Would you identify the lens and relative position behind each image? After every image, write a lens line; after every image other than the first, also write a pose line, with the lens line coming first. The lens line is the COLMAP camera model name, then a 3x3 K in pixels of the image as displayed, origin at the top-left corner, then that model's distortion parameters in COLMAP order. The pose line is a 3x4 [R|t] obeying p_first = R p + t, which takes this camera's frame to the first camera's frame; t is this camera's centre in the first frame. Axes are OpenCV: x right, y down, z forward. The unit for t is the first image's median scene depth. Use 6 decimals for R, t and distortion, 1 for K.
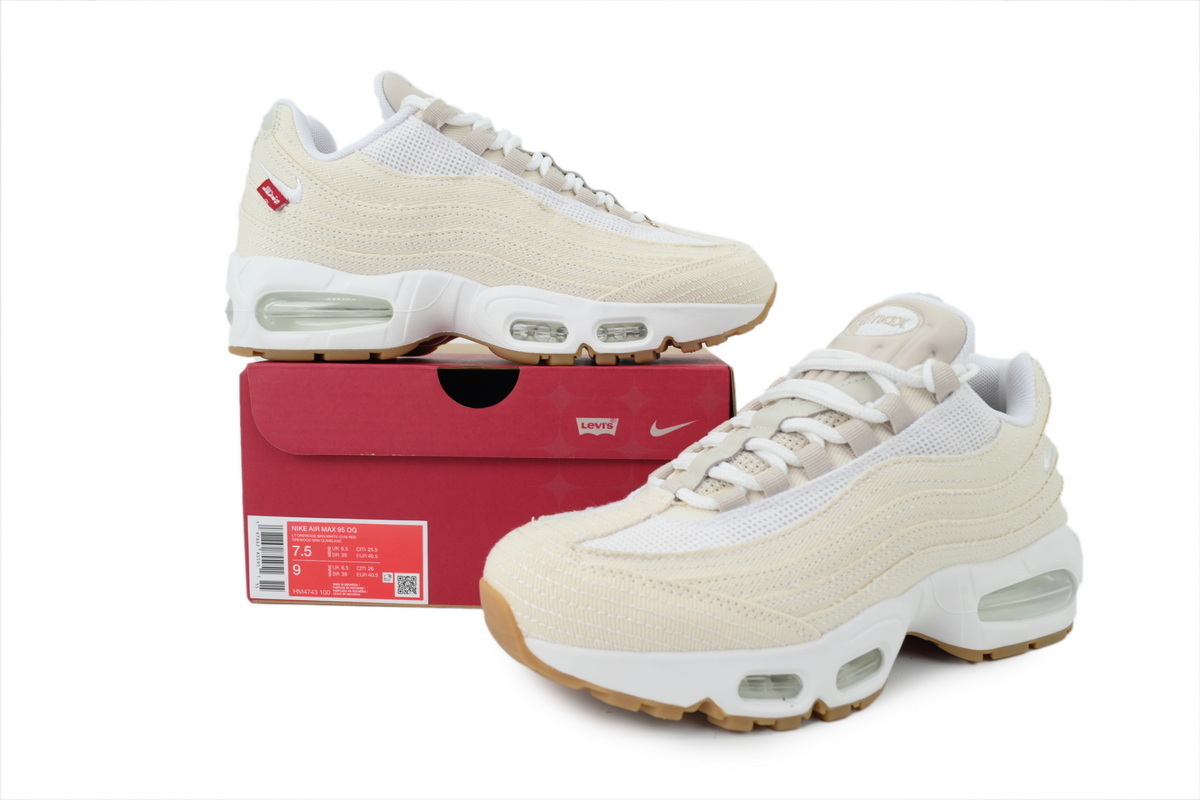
lens RADIAL K [[925.9, 0, 600.0], [0, 925.9, 400.0], [0, 0, 1]] dist [-0.001343, -0.005157]
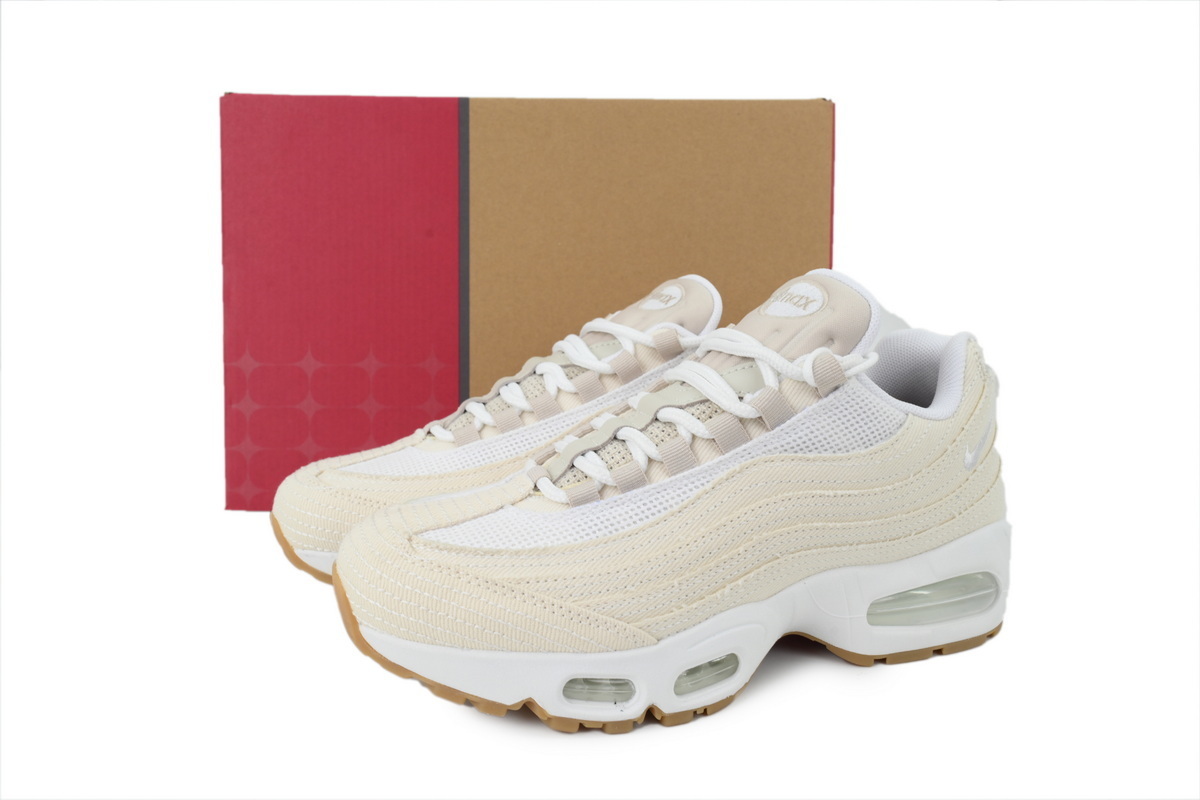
lens RADIAL K [[925.9, 0, 600.0], [0, 925.9, 400.0], [0, 0, 1]] dist [-0.001343, -0.005157]
pose [[0.989954, 0.033565, -0.137347, 0.282358], [-0.019759, 0.994723, 0.100675, -0.085889], [0.140002, -0.096949, 0.985393, 0.059205]]
